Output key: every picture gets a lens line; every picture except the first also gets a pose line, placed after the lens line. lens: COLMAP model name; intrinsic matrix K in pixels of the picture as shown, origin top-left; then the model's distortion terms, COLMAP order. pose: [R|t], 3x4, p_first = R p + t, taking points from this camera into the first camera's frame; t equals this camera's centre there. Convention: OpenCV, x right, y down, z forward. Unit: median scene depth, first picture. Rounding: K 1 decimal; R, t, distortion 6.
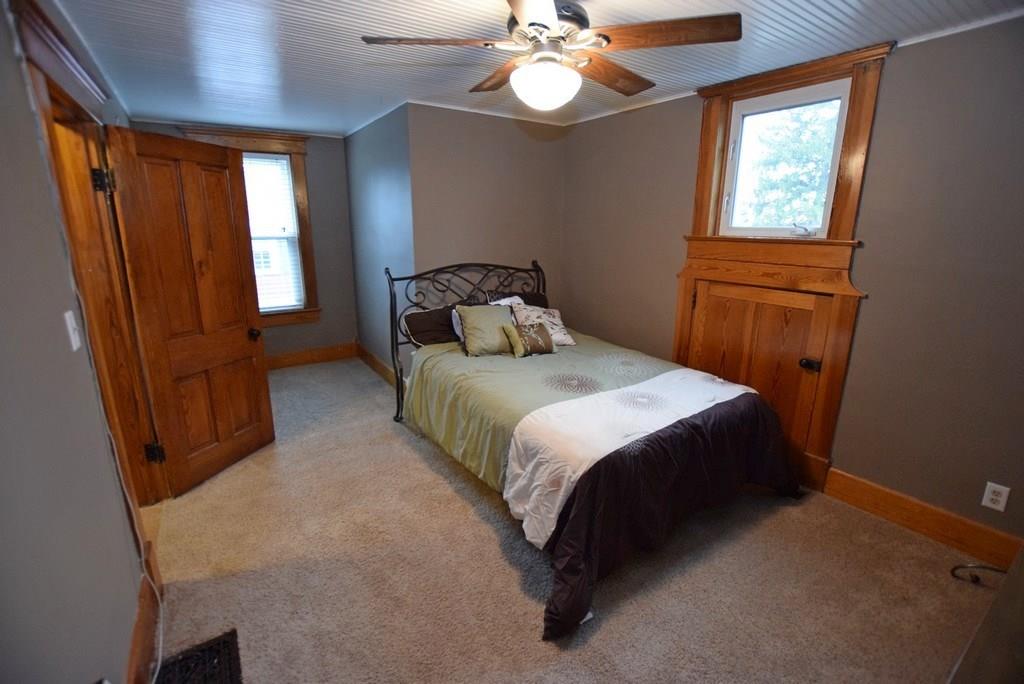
lens RADIAL K [[452.8, 0, 516.7], [0, 452.8, 340.9], [0, 0, 1]] dist [-0.033780, 0.005192]
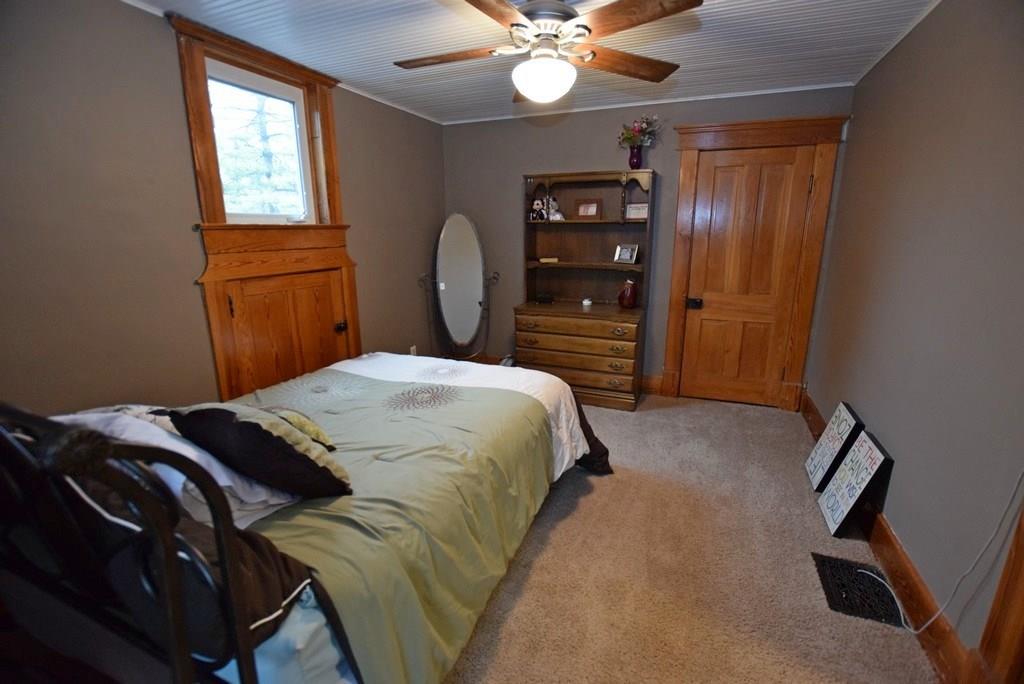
lens RADIAL K [[452.8, 0, 516.7], [0, 452.8, 340.9], [0, 0, 1]] dist [-0.033780, 0.005192]
pose [[-0.547481, -0.206449, 0.810952, -0.590795], [0.203424, 0.907187, 0.368281, -0.259417], [-0.811716, 0.366594, -0.454671, 1.137603]]
